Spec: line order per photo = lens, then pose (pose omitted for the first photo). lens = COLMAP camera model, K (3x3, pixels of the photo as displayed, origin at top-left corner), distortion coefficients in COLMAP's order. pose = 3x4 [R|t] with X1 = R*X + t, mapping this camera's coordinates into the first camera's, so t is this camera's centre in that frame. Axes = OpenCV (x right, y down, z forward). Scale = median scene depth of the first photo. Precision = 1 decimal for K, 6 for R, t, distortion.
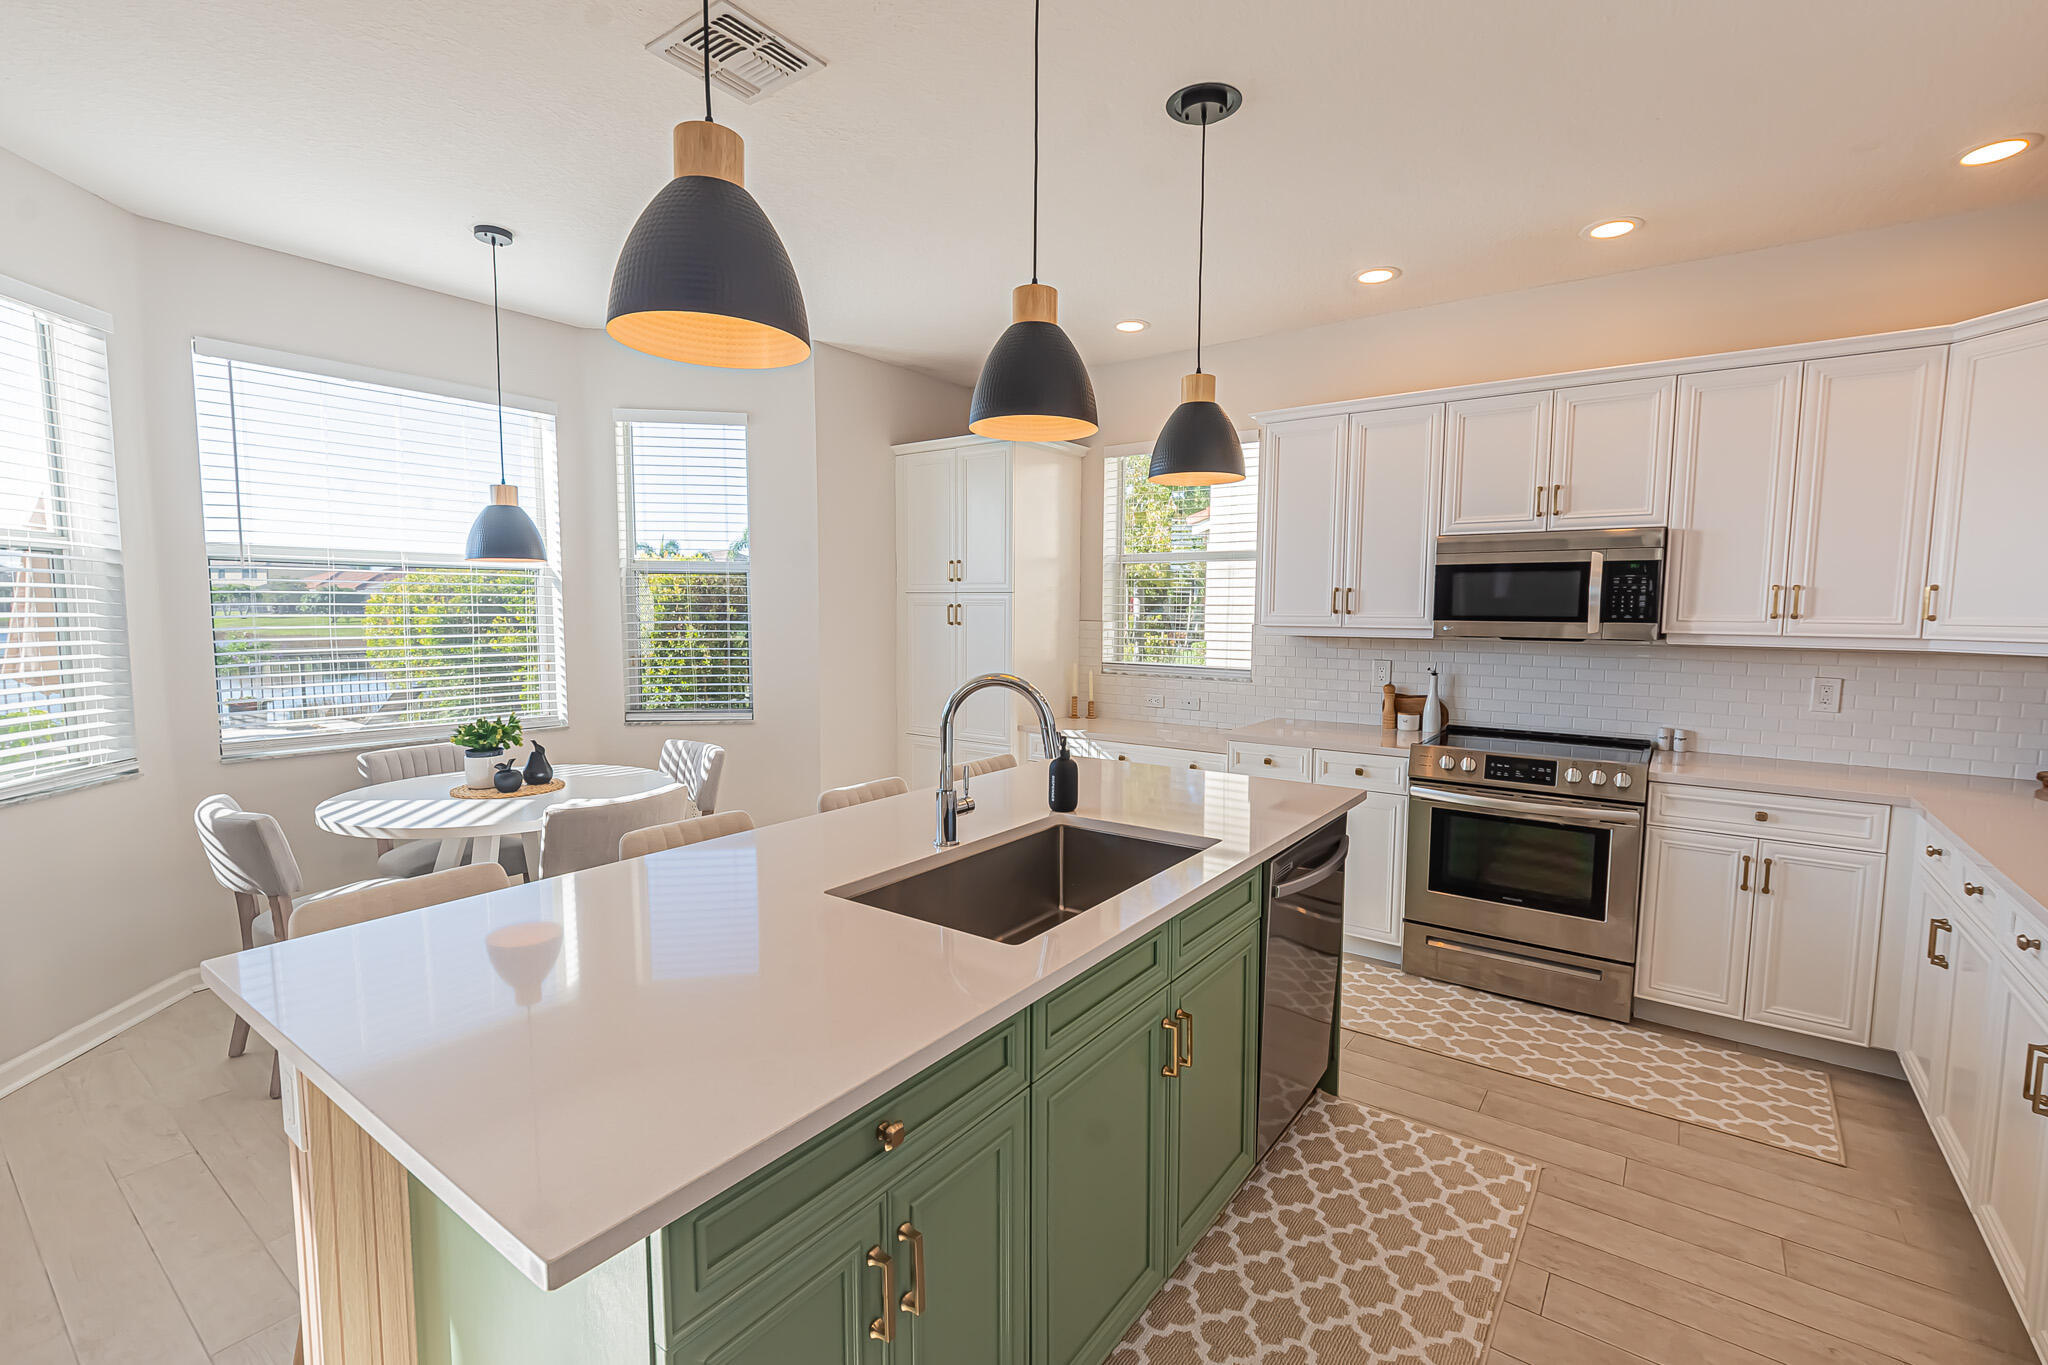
lens RADIAL K [[906.5, 0, 1023.8], [0, 906.5, 684.6], [0, 0, 1]] dist [-0.005157, -0.001292]
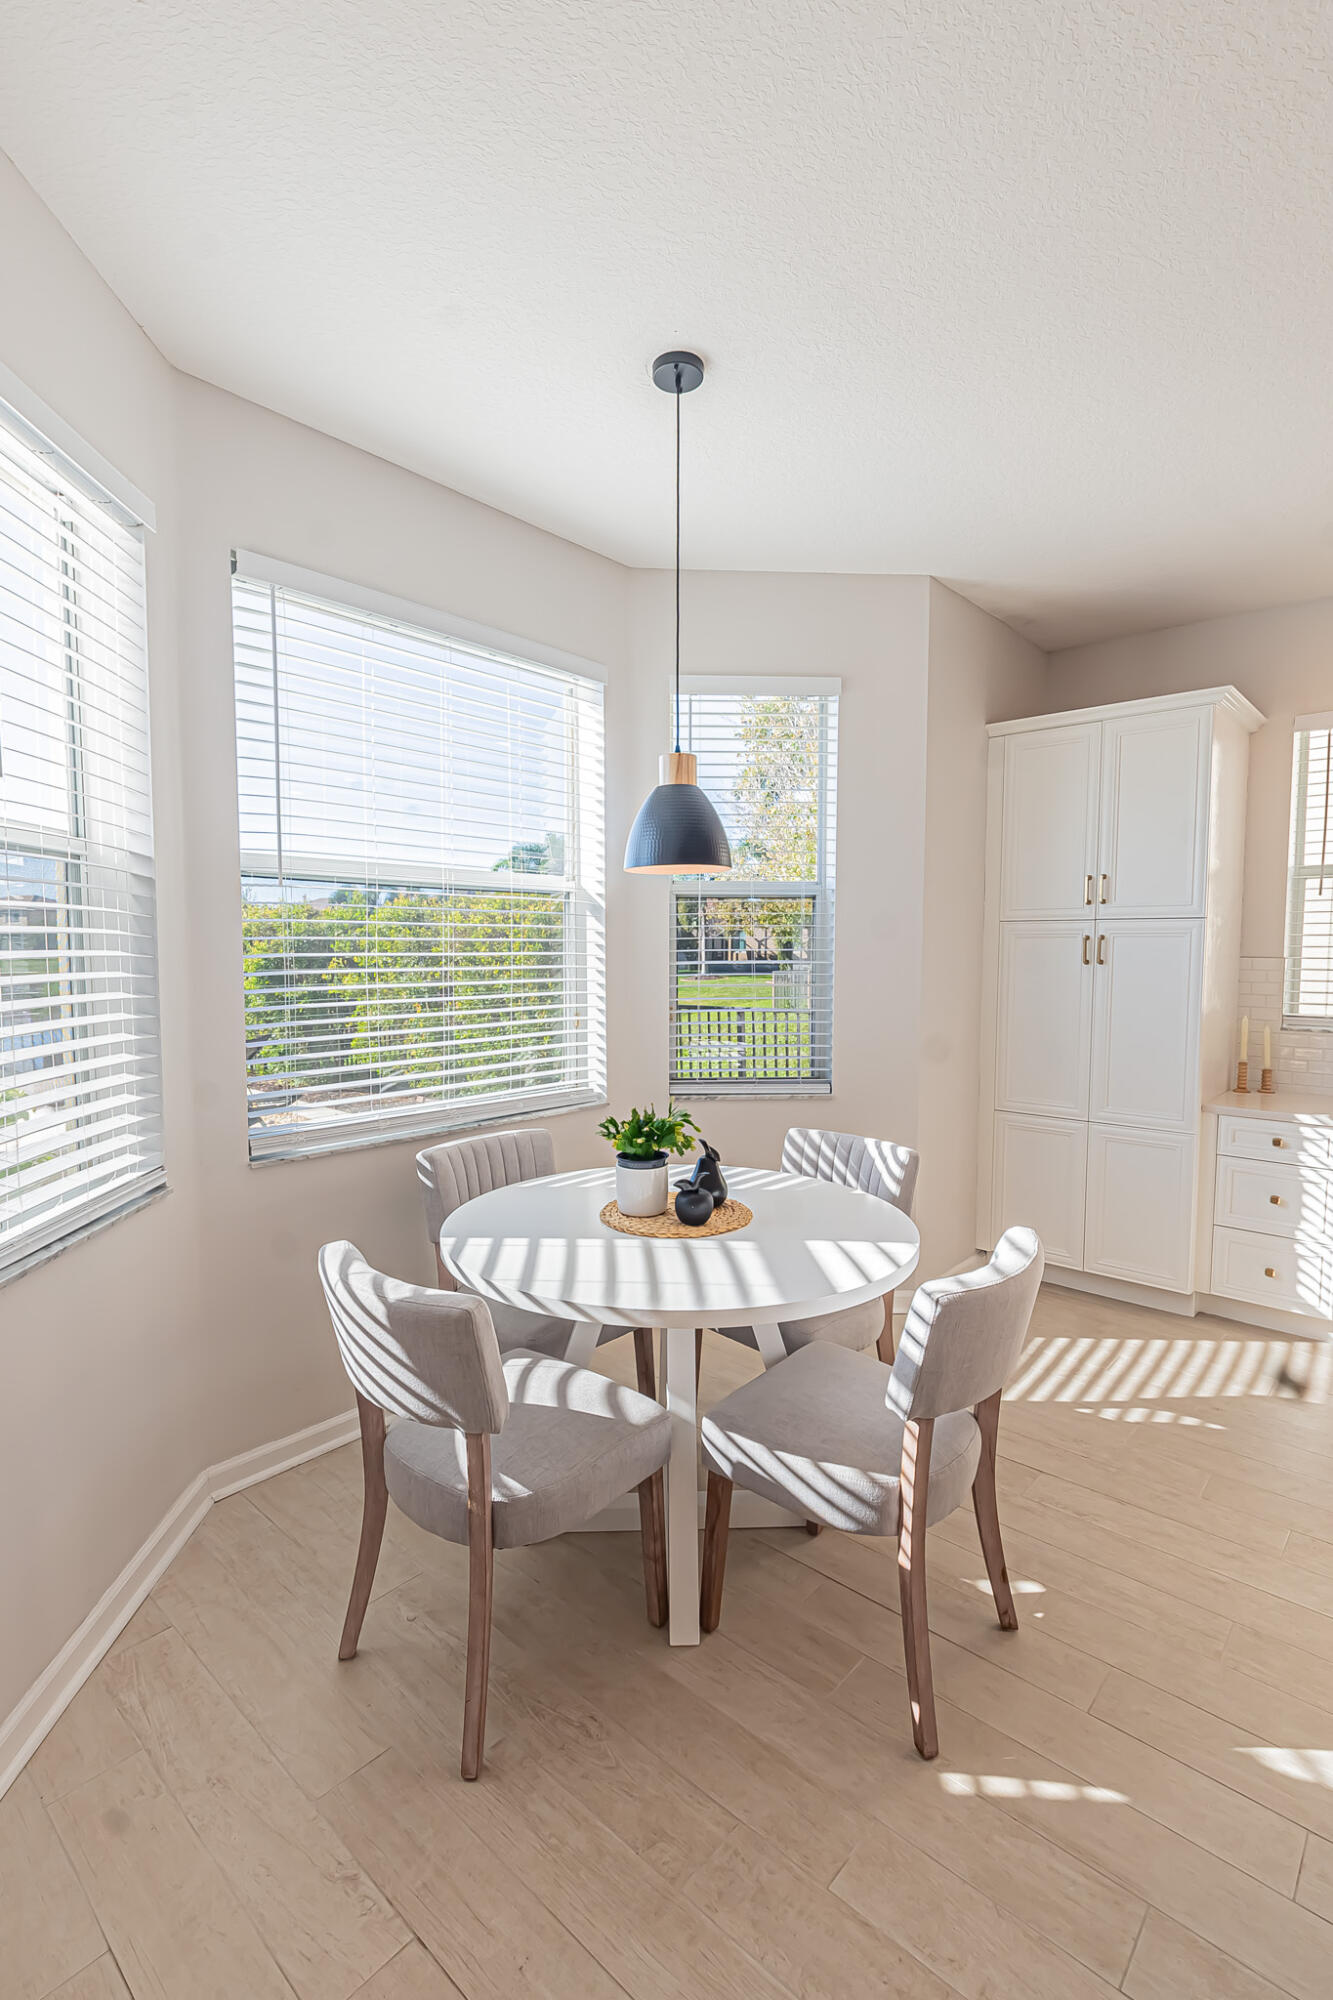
lens RADIAL K [[885.3, 0, 609.8], [0, 885.3, 1006.0], [0, 0, 1]] dist [-0.005157, -0.001292]
pose [[0.994384, 0.000463, -0.105831, -0.515554], [-0.002674, 0.999781, -0.020746, -0.021724], [0.105799, 0.020912, 0.994168, 0.331823]]
